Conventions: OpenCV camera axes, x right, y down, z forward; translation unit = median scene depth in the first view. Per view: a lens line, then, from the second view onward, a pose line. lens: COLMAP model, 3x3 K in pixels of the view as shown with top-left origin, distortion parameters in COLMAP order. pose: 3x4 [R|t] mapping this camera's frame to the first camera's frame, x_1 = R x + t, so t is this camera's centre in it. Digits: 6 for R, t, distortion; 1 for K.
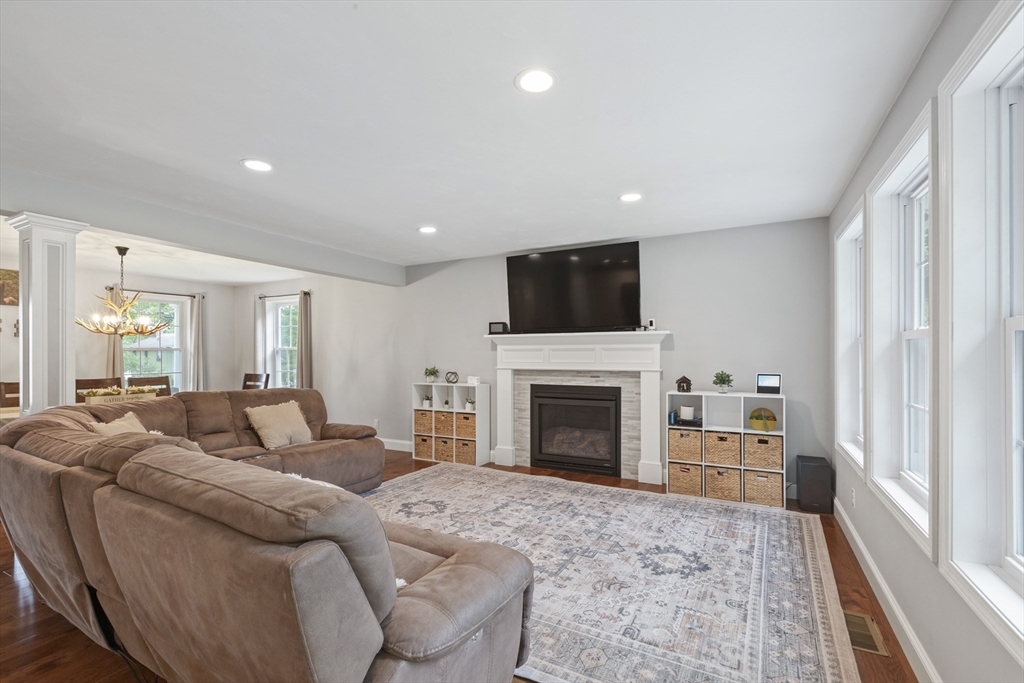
lens RADIAL K [[457.2, 0, 511.7], [0, 457.2, 354.3], [0, 0, 1]] dist [0.005947, -0.001850]
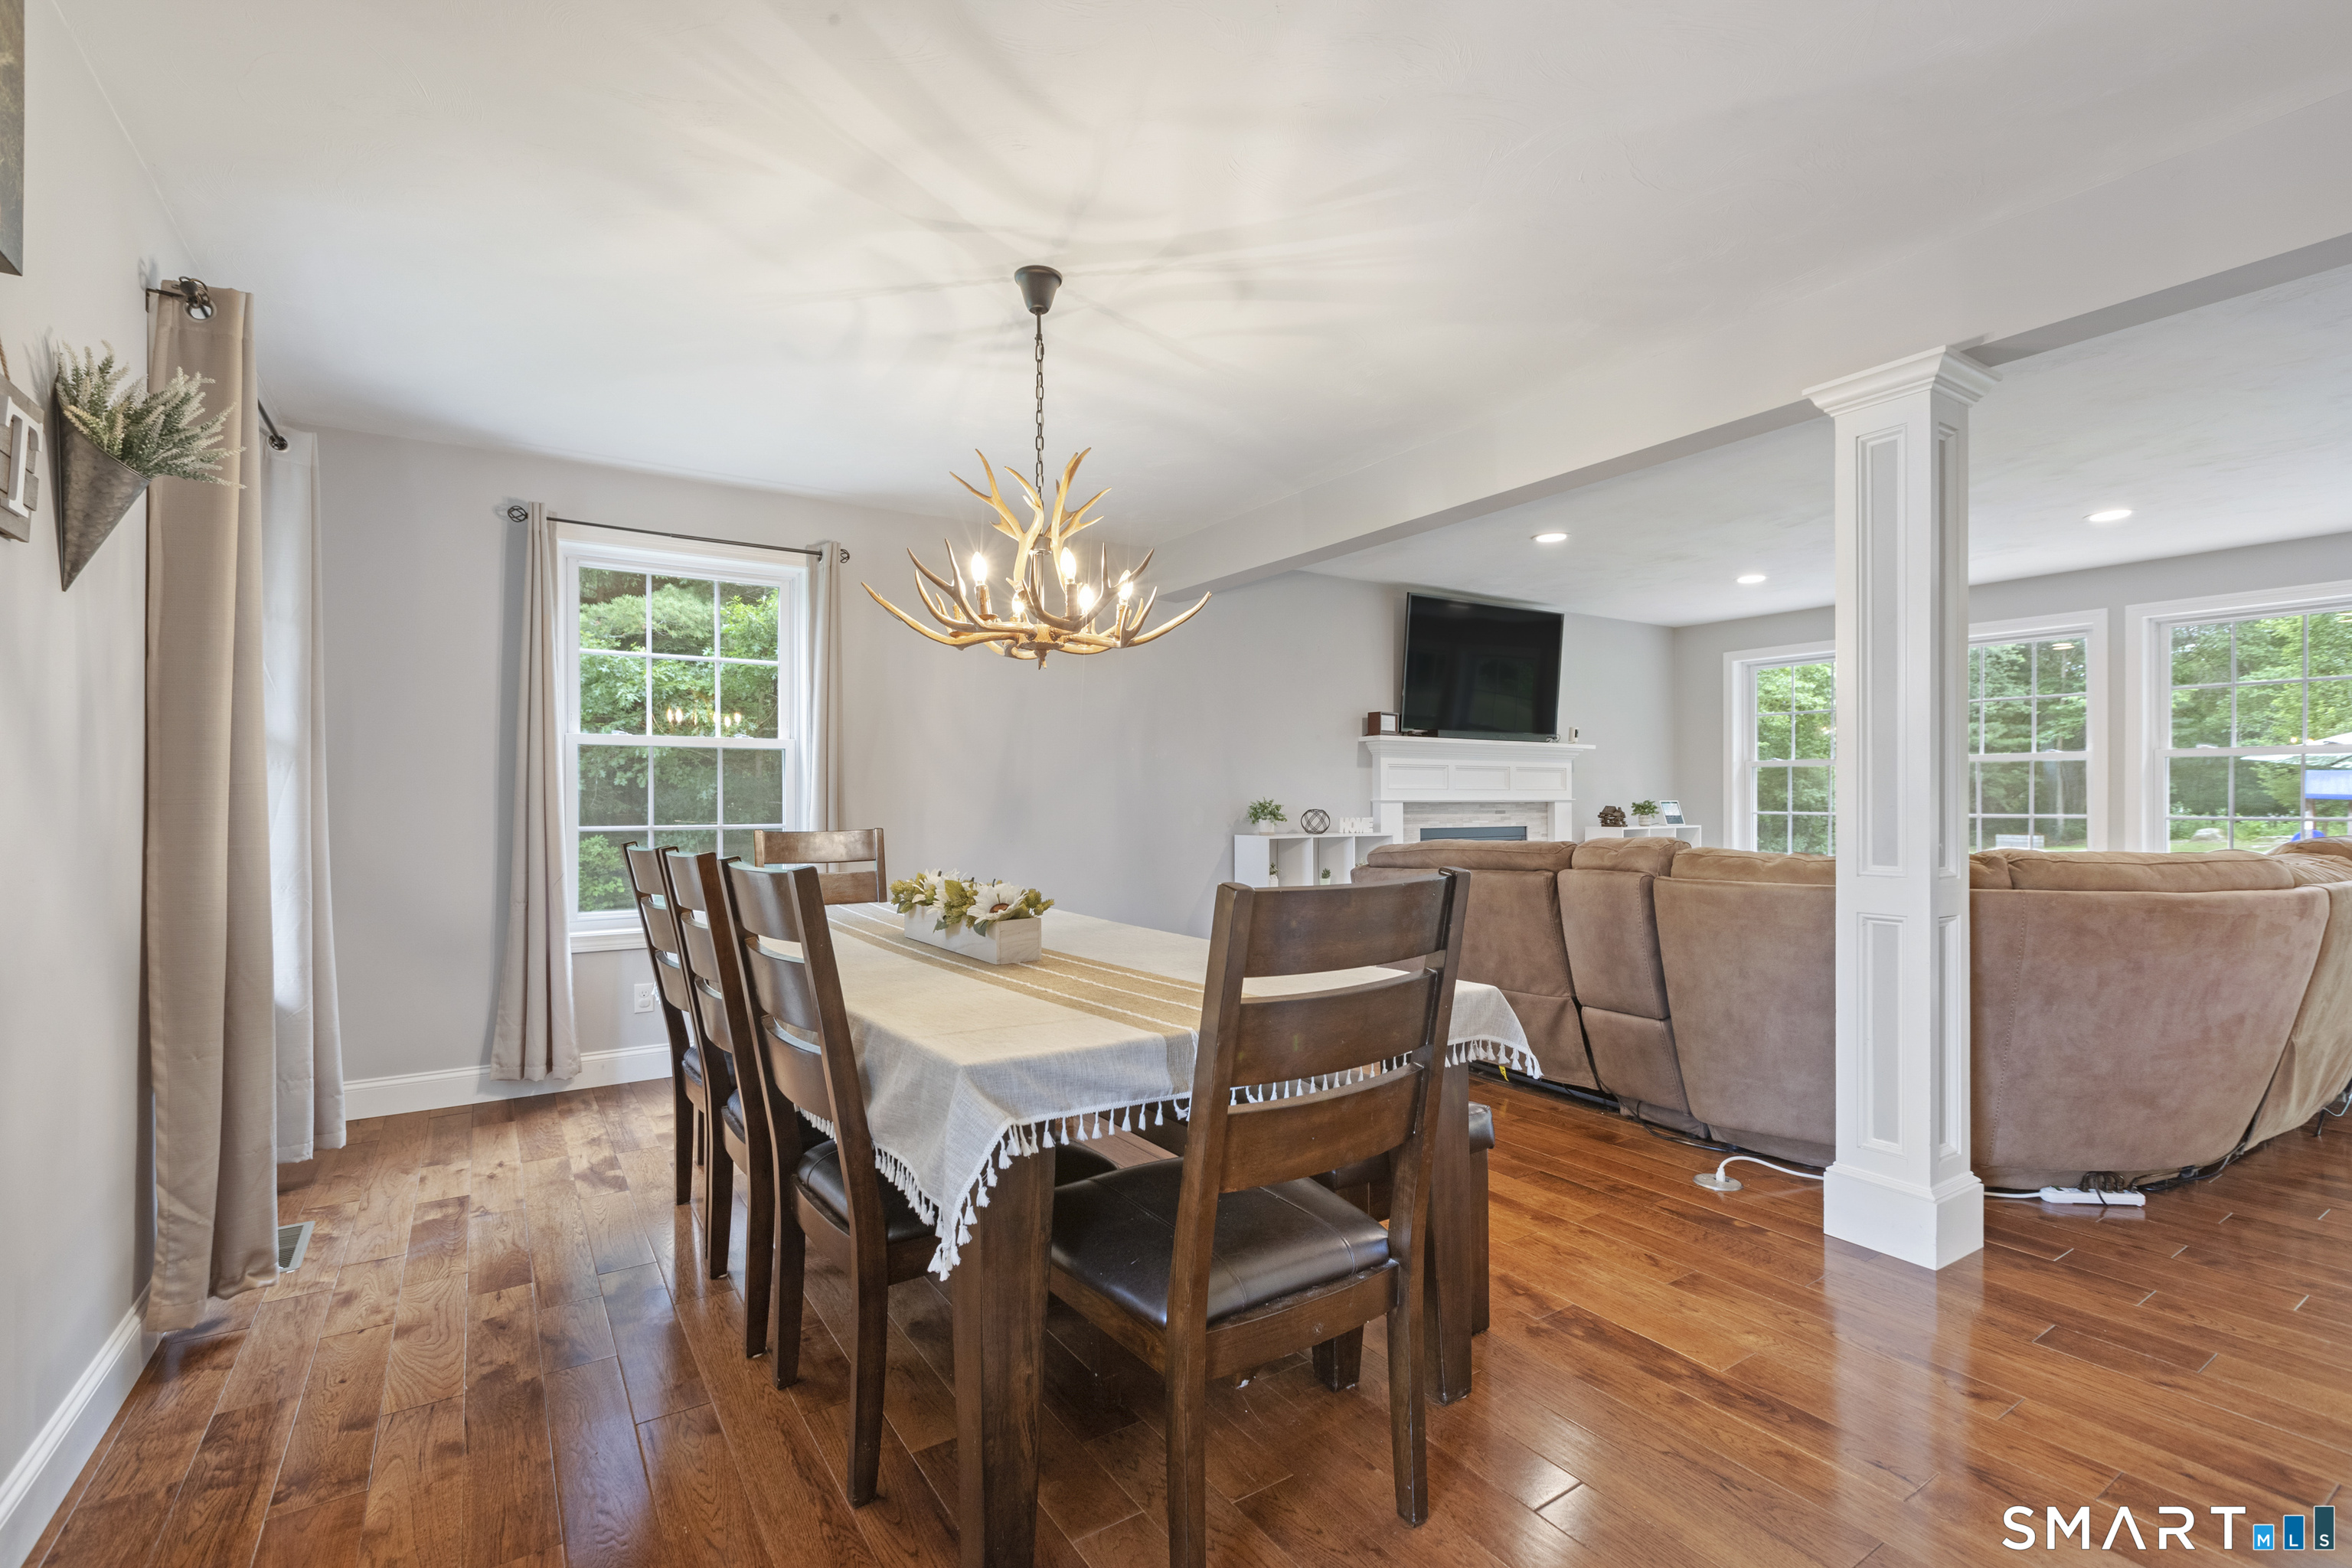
lens RADIAL K [[1050.2, 0, 1177.3], [0, 1050.2, 793.9], [0, 0, 1]] dist [0.005947, -0.001850]
pose [[0.479504, 0.006688, 0.877514, -1.459811], [-0.000986, 0.999974, -0.007082, 0.039860], [-0.877539, 0.002530, 0.479499, 0.795054]]
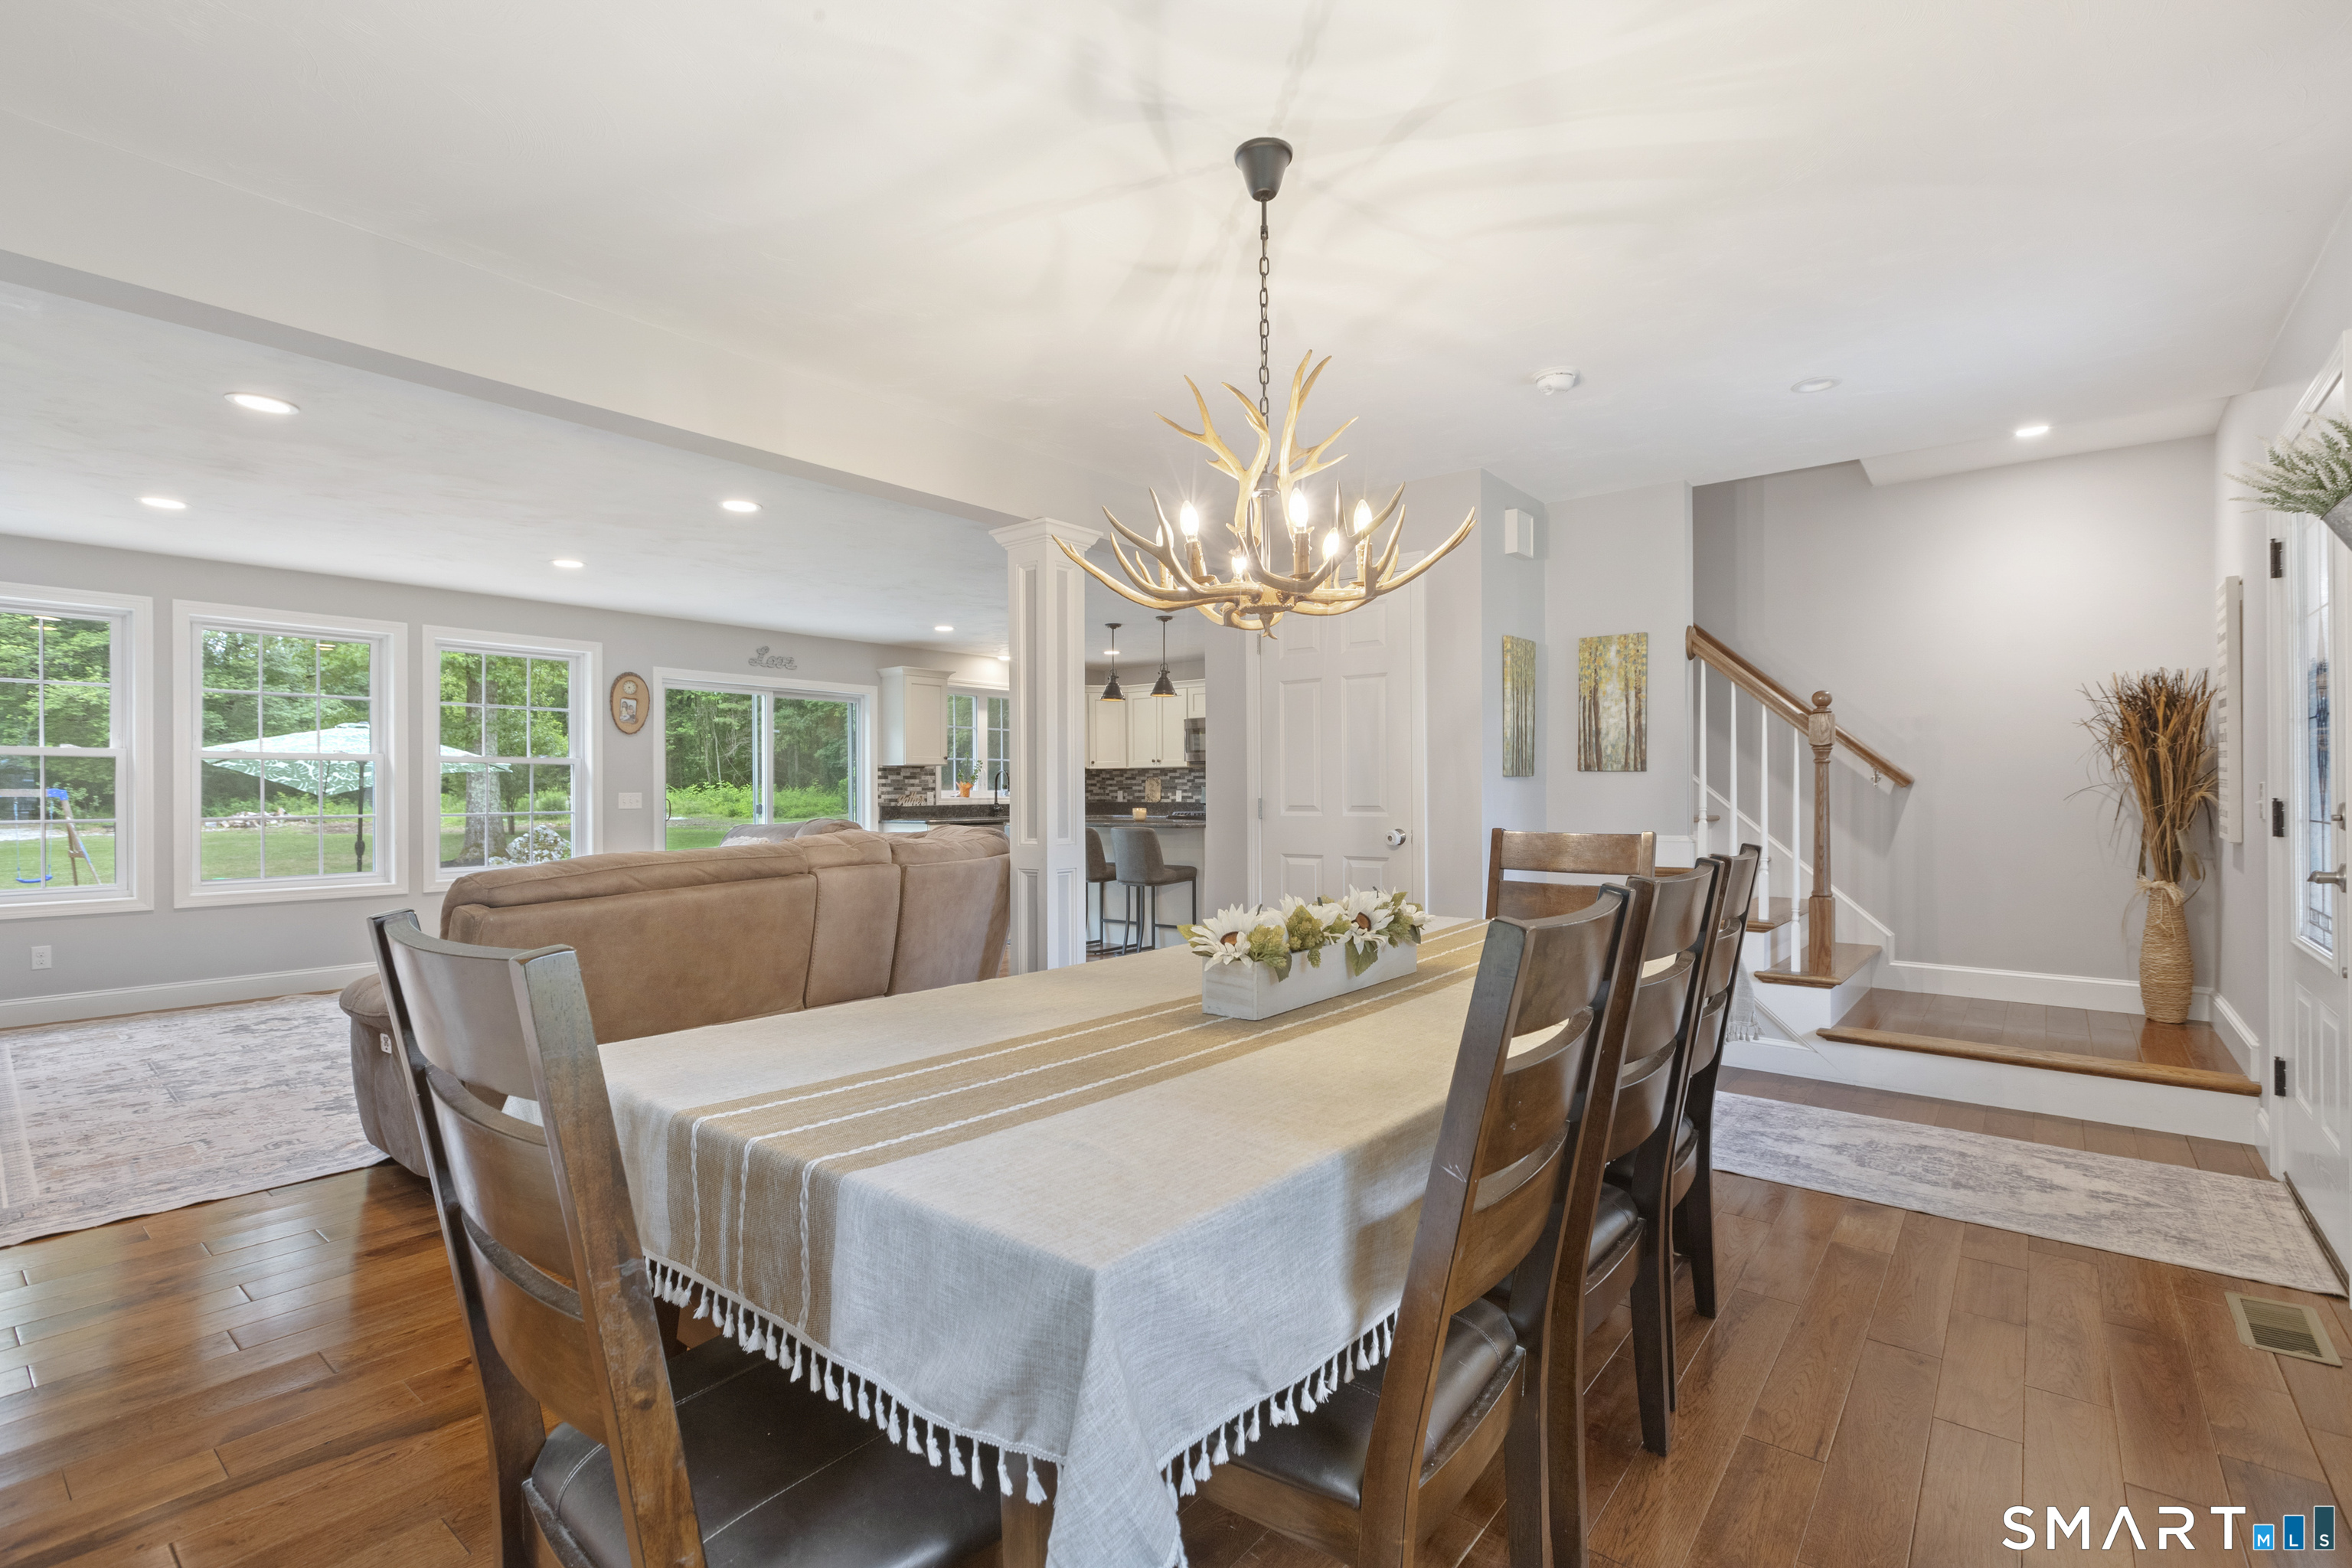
lens RADIAL K [[1050.2, 0, 1156.4], [0, 1050.2, 790.7], [0, 0, 1]] dist [0.005947, -0.001850]
pose [[-0.977998, 0.008976, 0.208422, -1.022429], [0.009058, 0.999959, -0.000563, 0.035814], [-0.208418, 0.001337, -0.978039, 1.642210]]
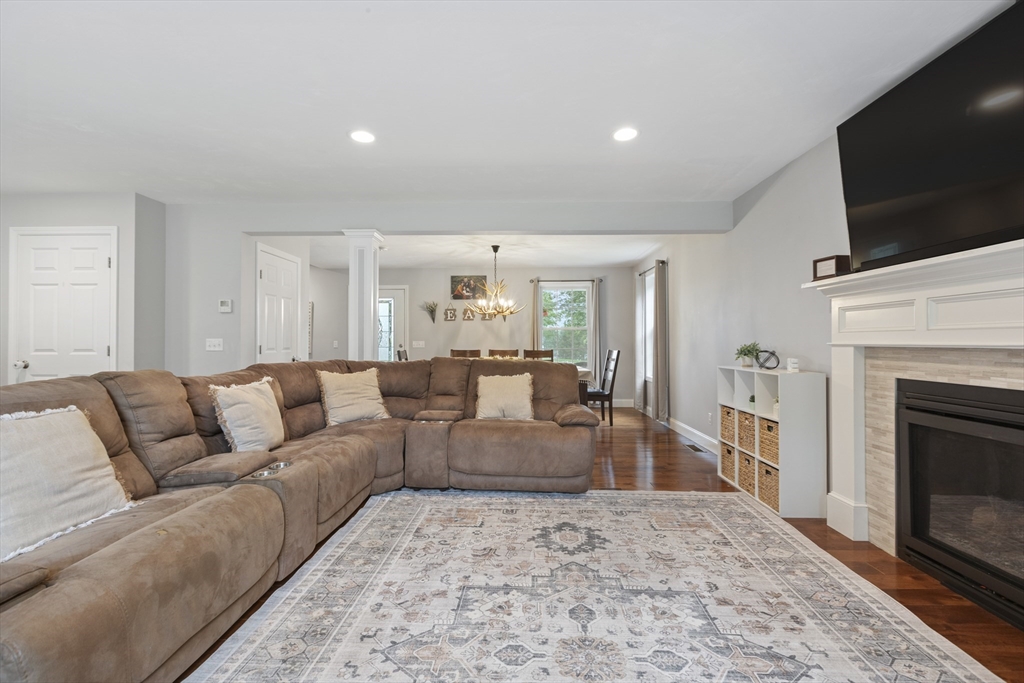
lens RADIAL K [[457.2, 0, 509.8], [0, 457.2, 332.8], [0, 0, 1]] dist [0.005947, -0.001850]
pose [[0.444692, -0.015101, -0.895556, 0.344891], [-0.000485, 0.999854, -0.017101, 0.033829], [0.895683, 0.008038, 0.444620, 0.539980]]
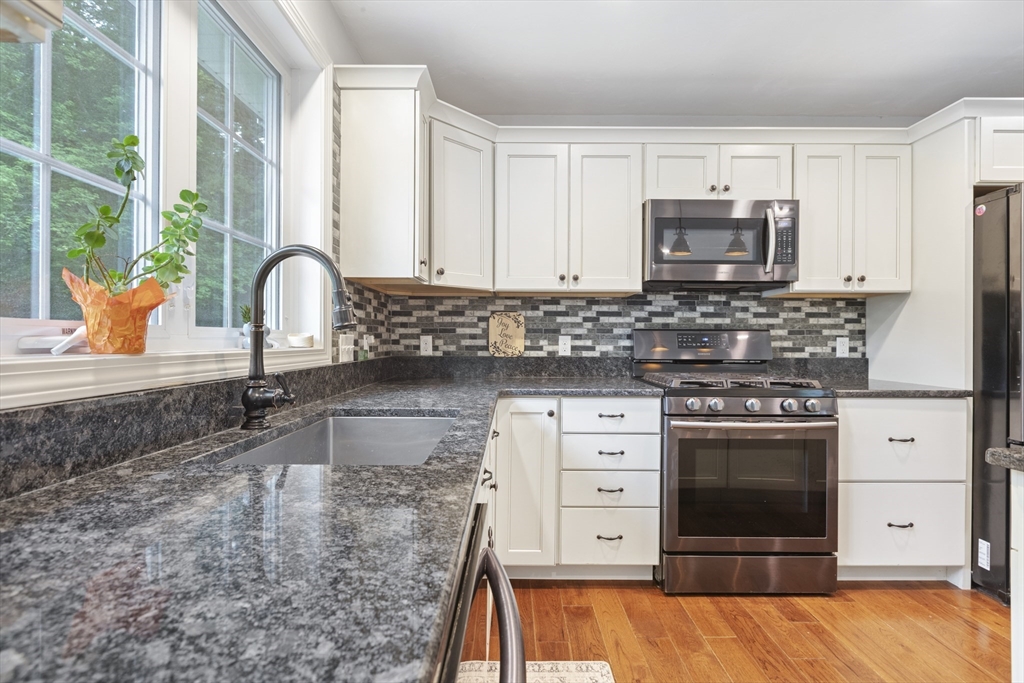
lens RADIAL K [[485.0, 0, 512.7], [0, 485.0, 339.6], [0, 0, 1]] dist [0.002267, 0.000338]
pose [[-0.883444, -0.000691, -0.468536, -0.175527], [-0.001692, 0.999997, 0.001716, 0.038464], [0.468534, 0.002309, -0.883443, -0.279750]]
